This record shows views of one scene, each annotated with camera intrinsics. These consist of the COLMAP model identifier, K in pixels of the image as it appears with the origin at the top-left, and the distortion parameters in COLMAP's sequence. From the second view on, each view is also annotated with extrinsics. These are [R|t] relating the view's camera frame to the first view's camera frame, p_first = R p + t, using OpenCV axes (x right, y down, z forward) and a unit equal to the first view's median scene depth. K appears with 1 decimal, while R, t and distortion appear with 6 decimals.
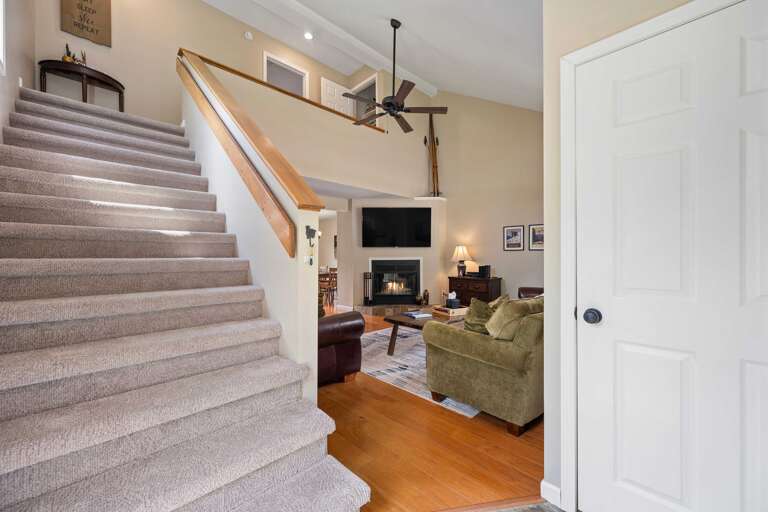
lens RADIAL K [[324.5, 0, 383.5], [0, 324.5, 255.5], [0, 0, 1]] dist [-0.001742, -0.000493]
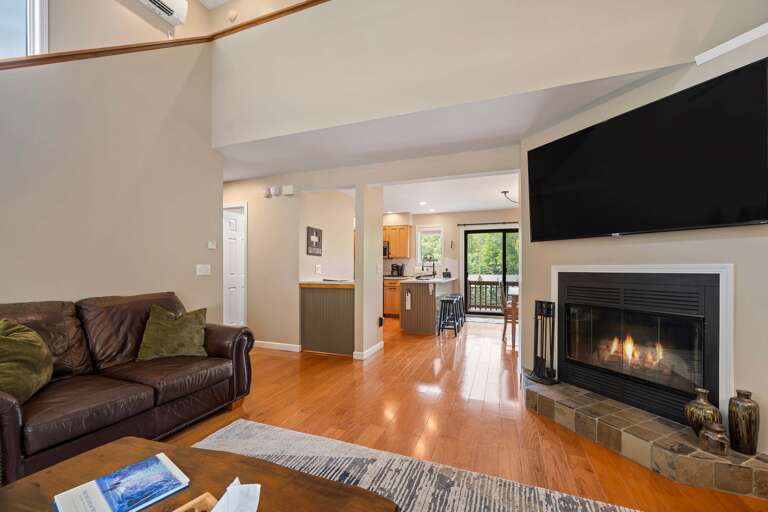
lens RADIAL K [[324.5, 0, 376.6], [0, 324.5, 264.1], [0, 0, 1]] dist [-0.001742, -0.000493]
pose [[0.421217, -0.000165, -0.906960, 0.236708], [-0.000603, 1.000000, -0.000463, 0.004722], [0.906960, 0.000742, 0.421217, 0.625992]]
